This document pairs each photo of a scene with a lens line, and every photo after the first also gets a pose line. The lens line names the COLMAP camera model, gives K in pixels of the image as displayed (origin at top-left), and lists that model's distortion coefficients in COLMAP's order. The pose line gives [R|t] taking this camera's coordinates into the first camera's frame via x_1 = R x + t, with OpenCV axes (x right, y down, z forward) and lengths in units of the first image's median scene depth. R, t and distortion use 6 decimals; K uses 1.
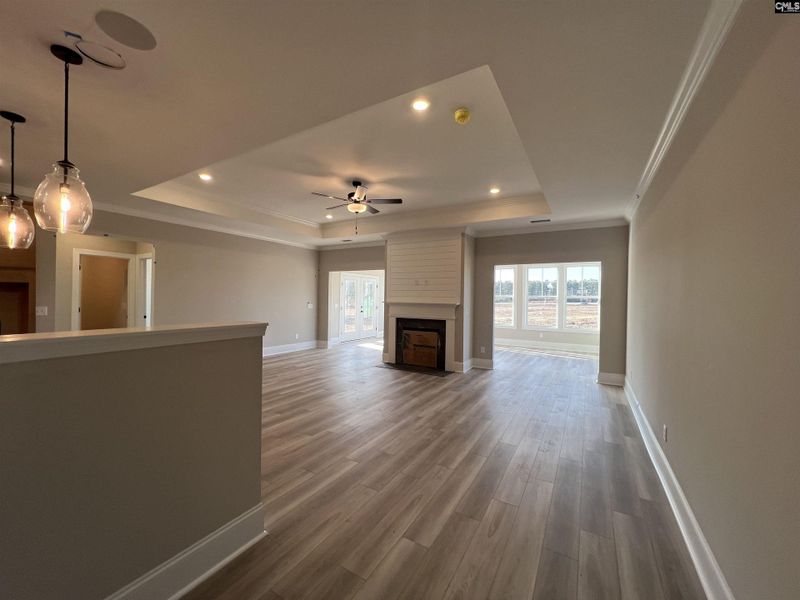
lens RADIAL K [[320.9, 0, 398.9], [0, 320.9, 298.9], [0, 0, 1]] dist [-0.000729, 0.000163]
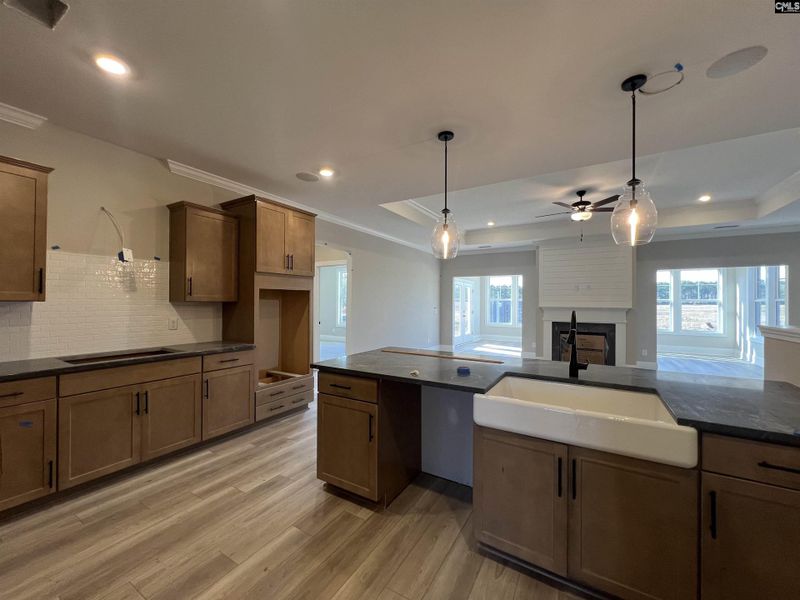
lens RADIAL K [[320.9, 0, 400.4], [0, 320.9, 297.5], [0, 0, 1]] dist [-0.000729, 0.000163]
pose [[0.999969, -0.007644, -0.001850, -0.506215], [0.007612, 0.999828, -0.016886, -0.005145], [0.001978, 0.016871, 0.999856, -0.023042]]
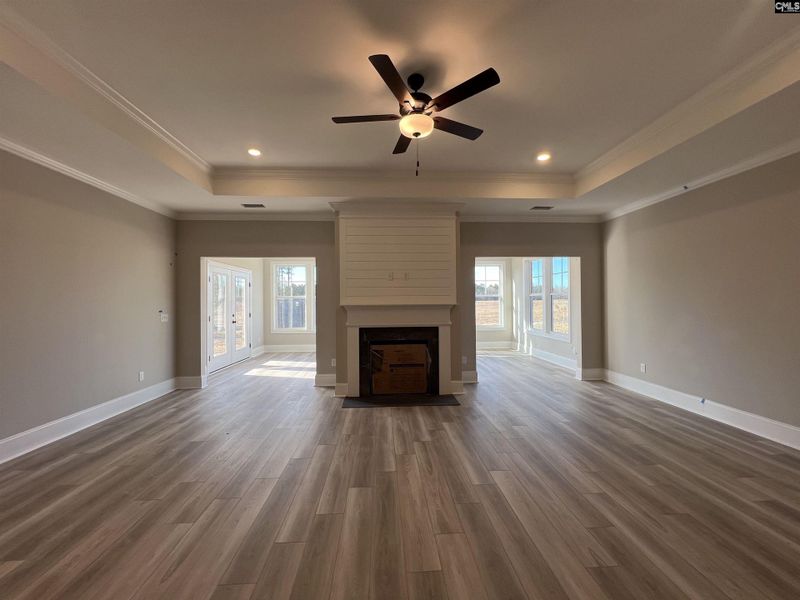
lens RADIAL K [[320.9, 0, 401.4], [0, 320.9, 298.6], [0, 0, 1]] dist [-0.000729, 0.000163]
pose [[0.827168, -0.016972, 0.561698, -0.322440], [0.022724, 0.999736, -0.003256, 0.001602], [-0.561495, 0.015457, 0.827336, 0.408630]]
